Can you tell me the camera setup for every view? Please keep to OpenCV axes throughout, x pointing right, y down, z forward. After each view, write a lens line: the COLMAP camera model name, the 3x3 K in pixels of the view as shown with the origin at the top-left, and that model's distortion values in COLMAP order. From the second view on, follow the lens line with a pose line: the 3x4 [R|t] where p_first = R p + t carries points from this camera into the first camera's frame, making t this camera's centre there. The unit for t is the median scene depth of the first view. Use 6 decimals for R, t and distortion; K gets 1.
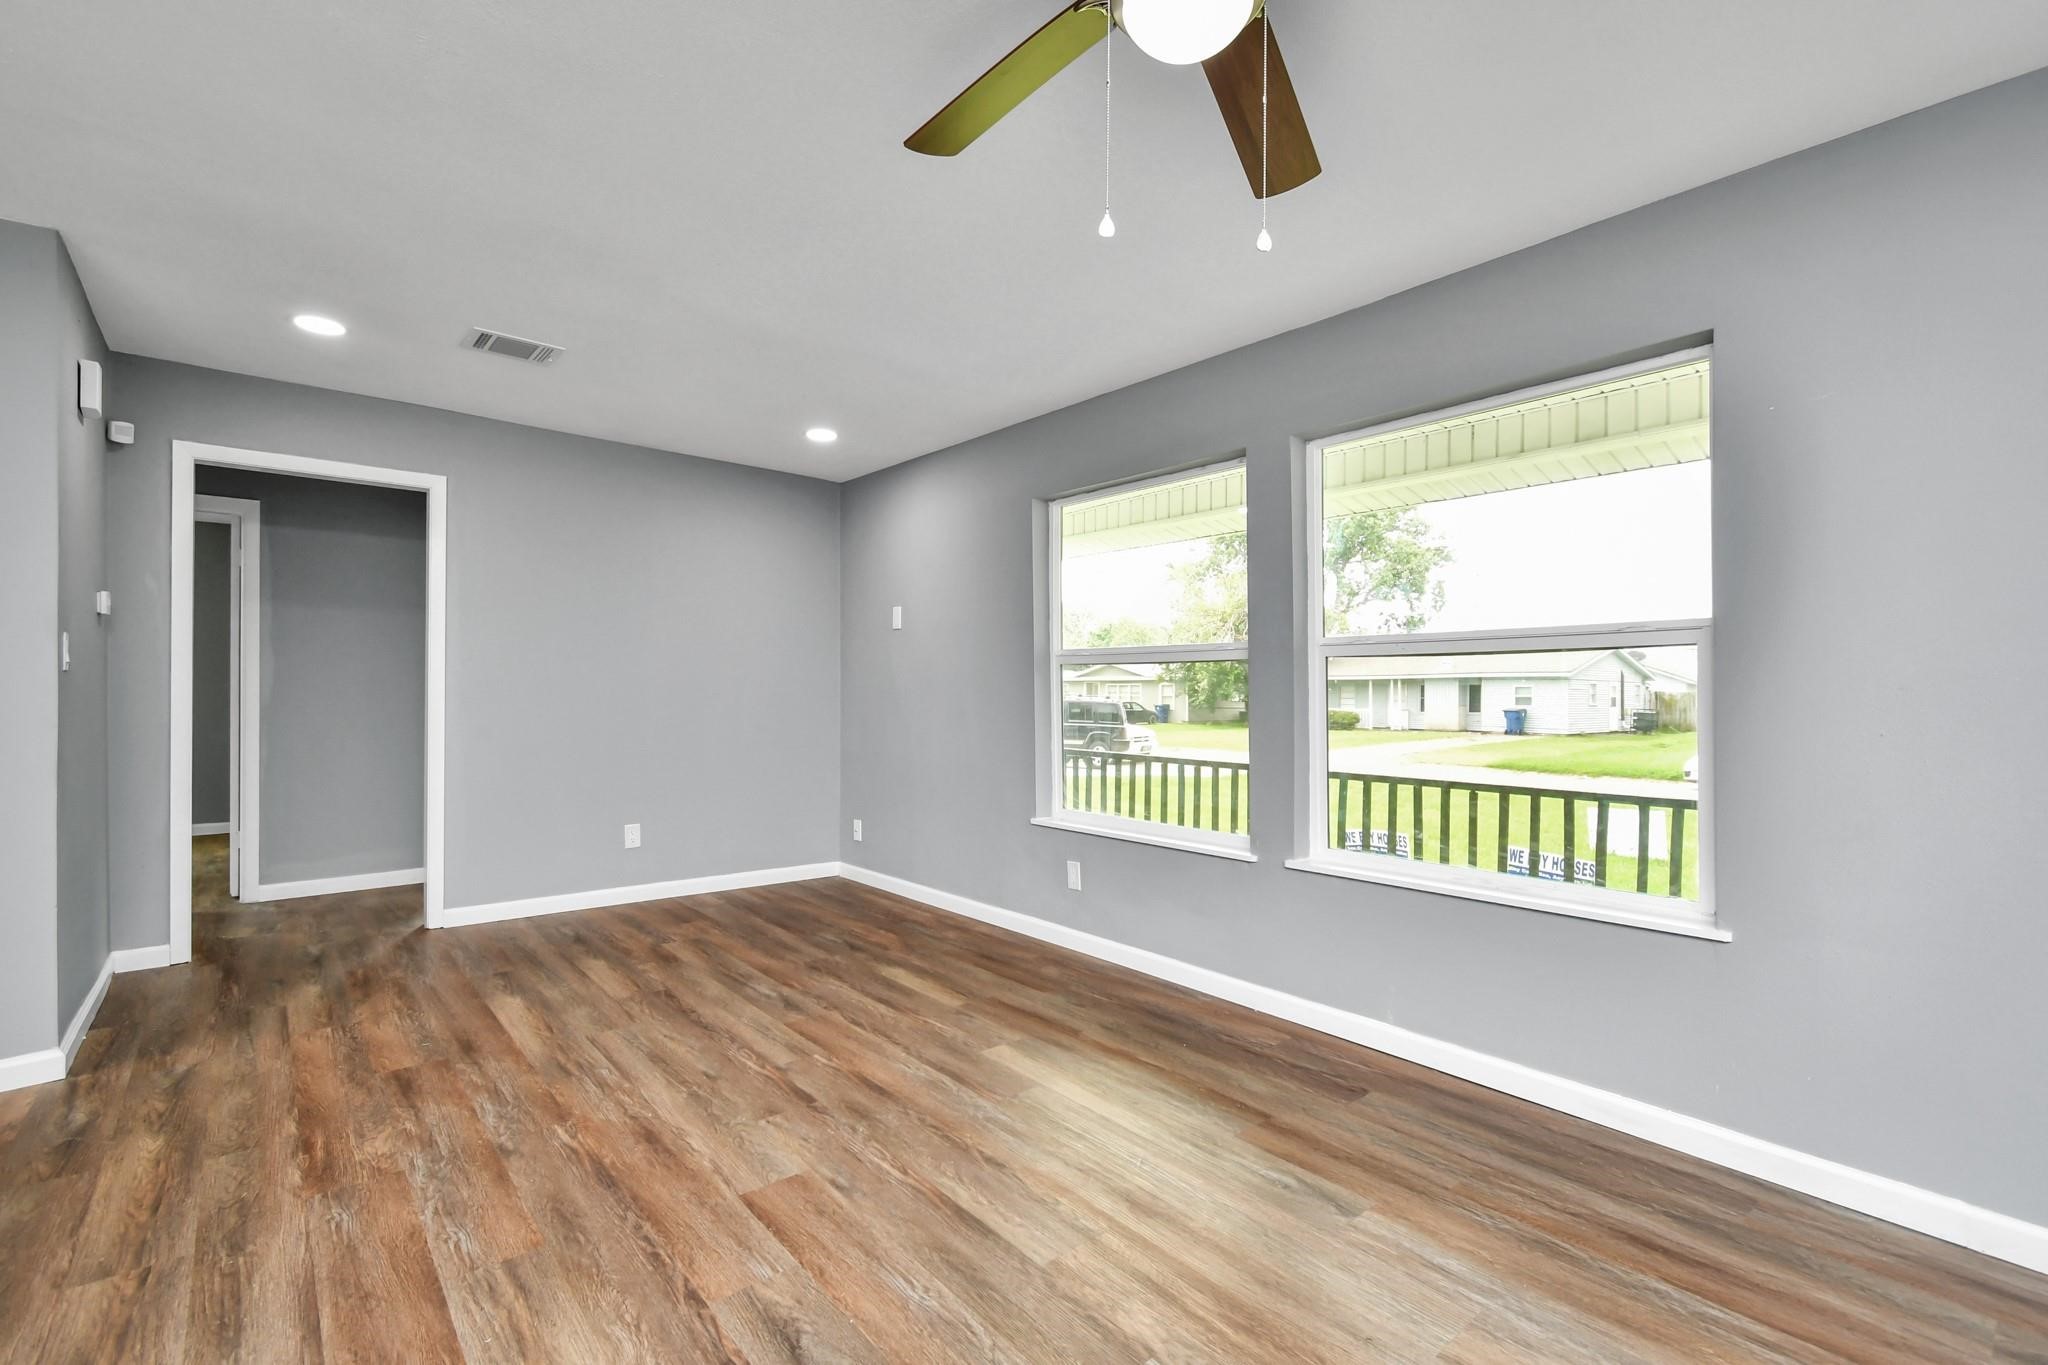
lens RADIAL K [[903.9, 0, 1010.4], [0, 903.9, 681.9], [0, 0, 1]] dist [0.013068, -0.008473]
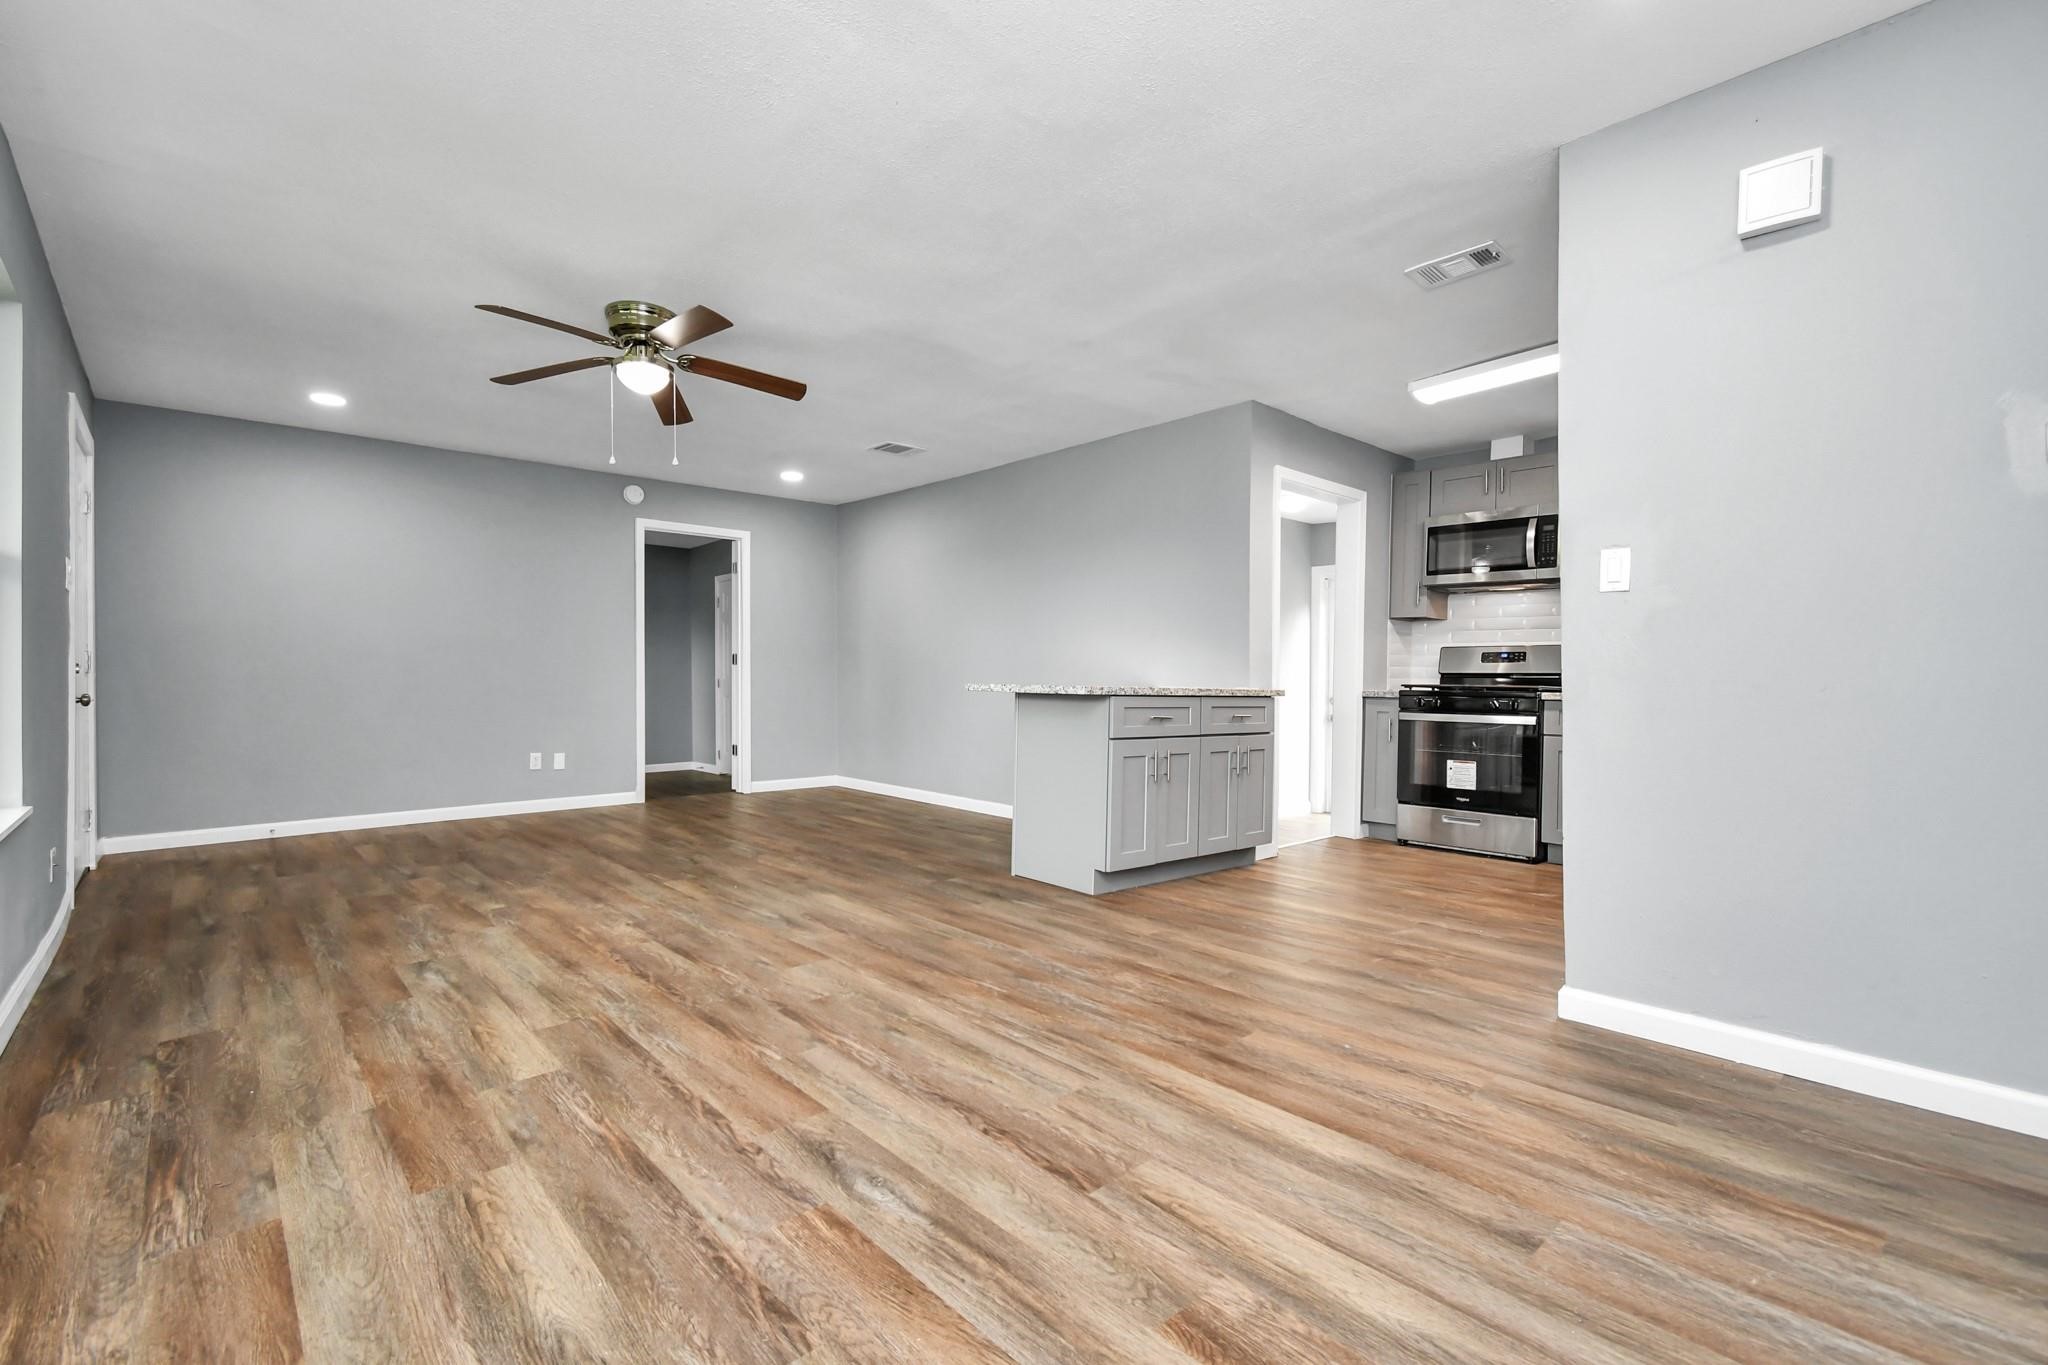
lens RADIAL K [[903.9, 0, 1033.2], [0, 903.9, 685.5], [0, 0, 1]] dist [-0.000174, 0.000457]
pose [[-0.998329, -0.008197, -0.057204, -0.383505], [-0.008171, 0.999966, -0.000686, 0.078567], [0.057207, -0.000217, -0.998362, 1.775190]]
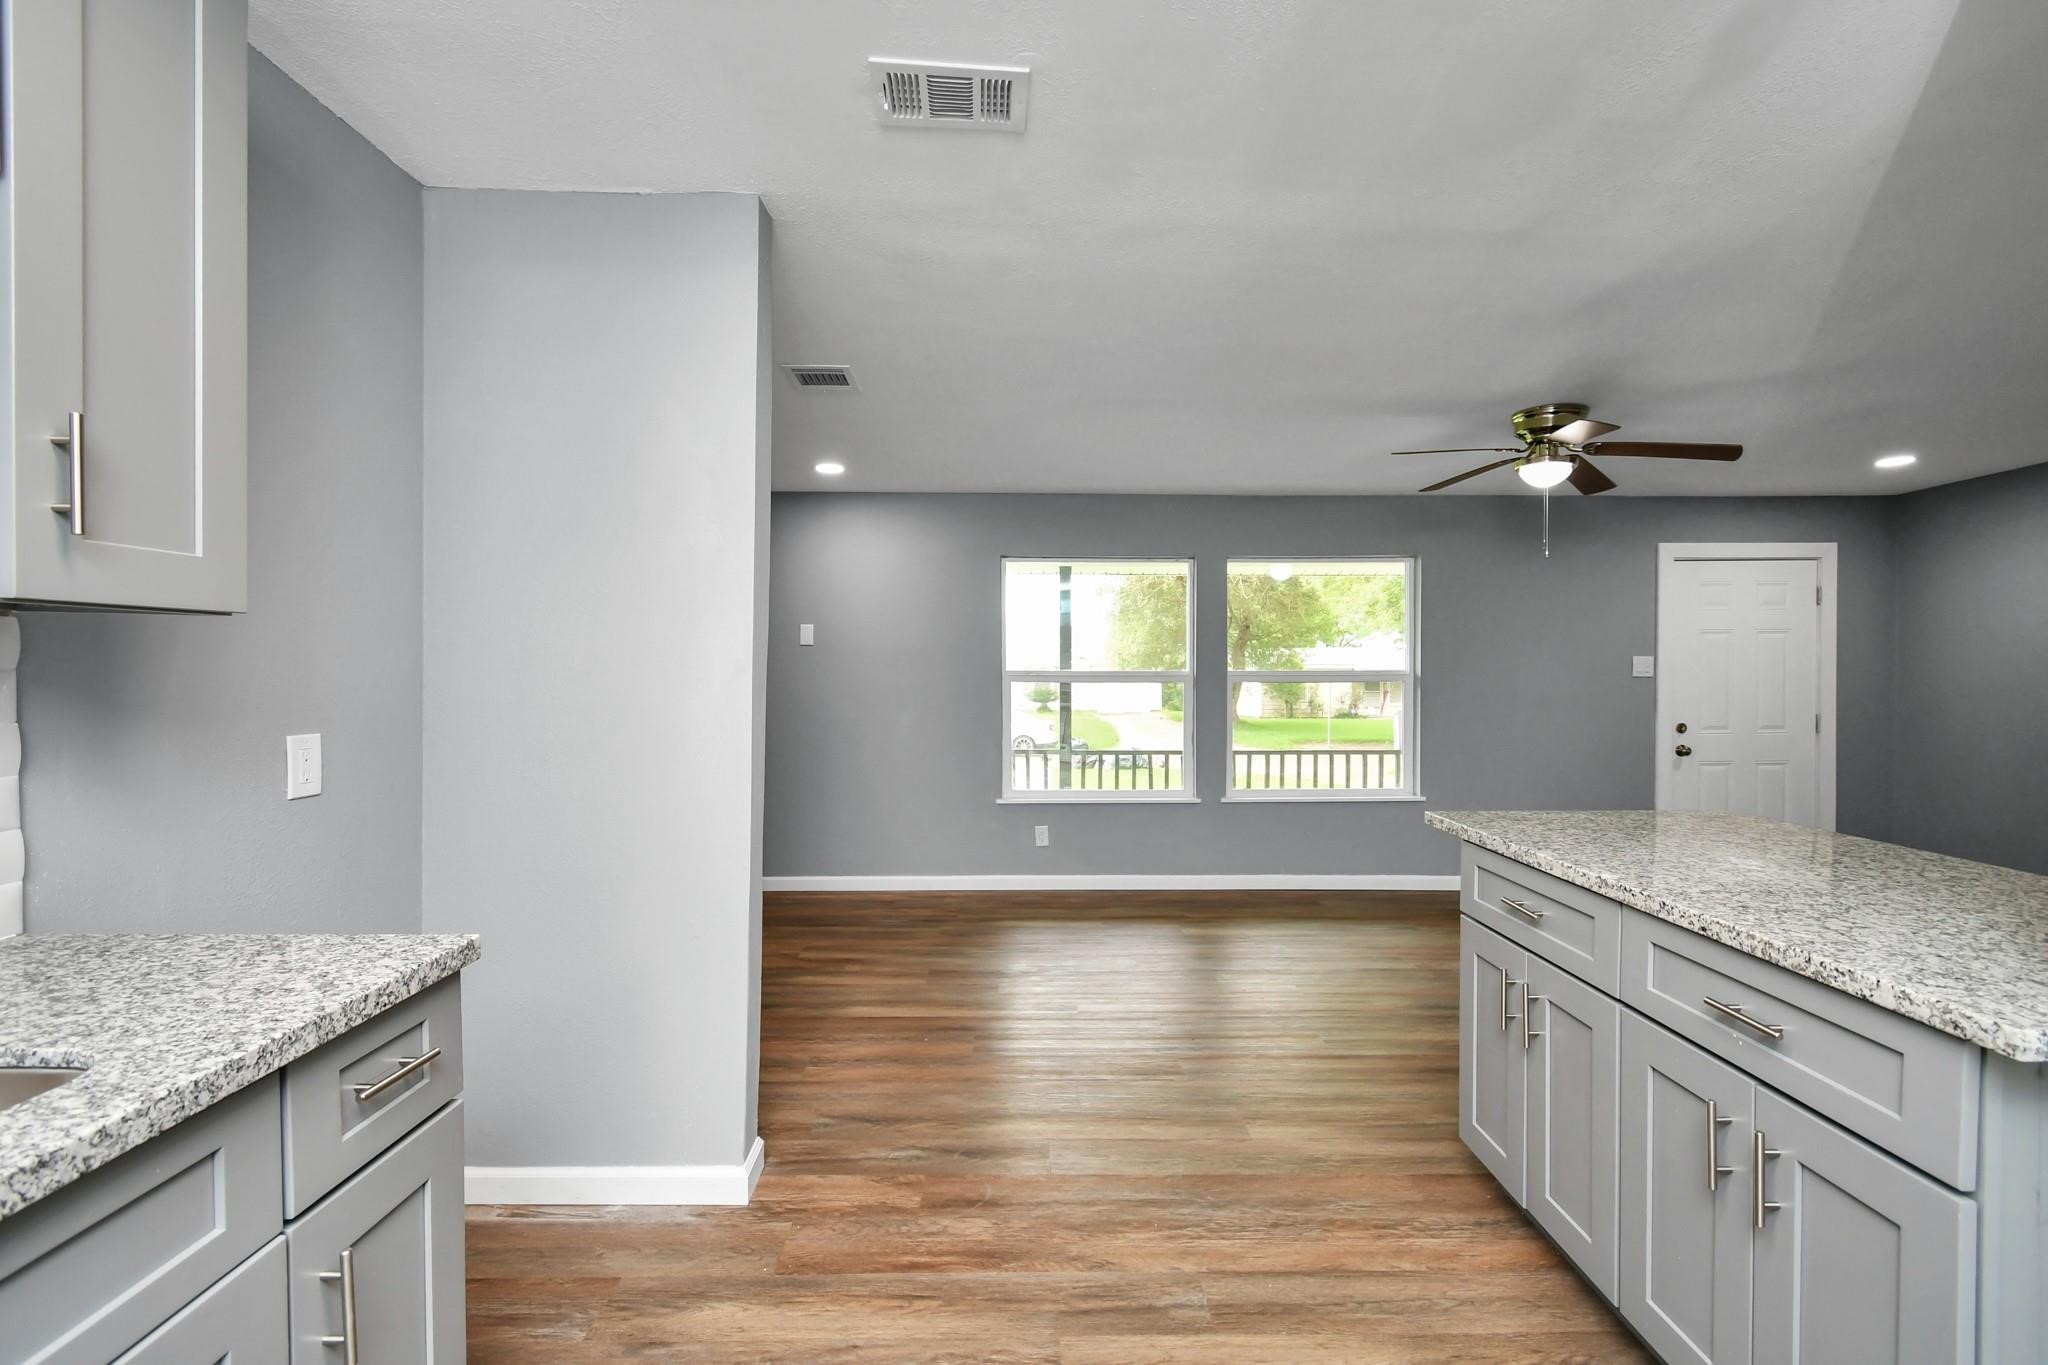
lens RADIAL K [[917.5, 0, 1014.7], [0, 917.5, 691.3], [0, 0, 1]] dist [0.001374, -0.000068]
pose [[0.631845, -0.014166, 0.774965, -1.450379], [-0.005439, 0.999727, 0.022710, -0.052311], [-0.775076, -0.018564, 0.631596, 0.219236]]
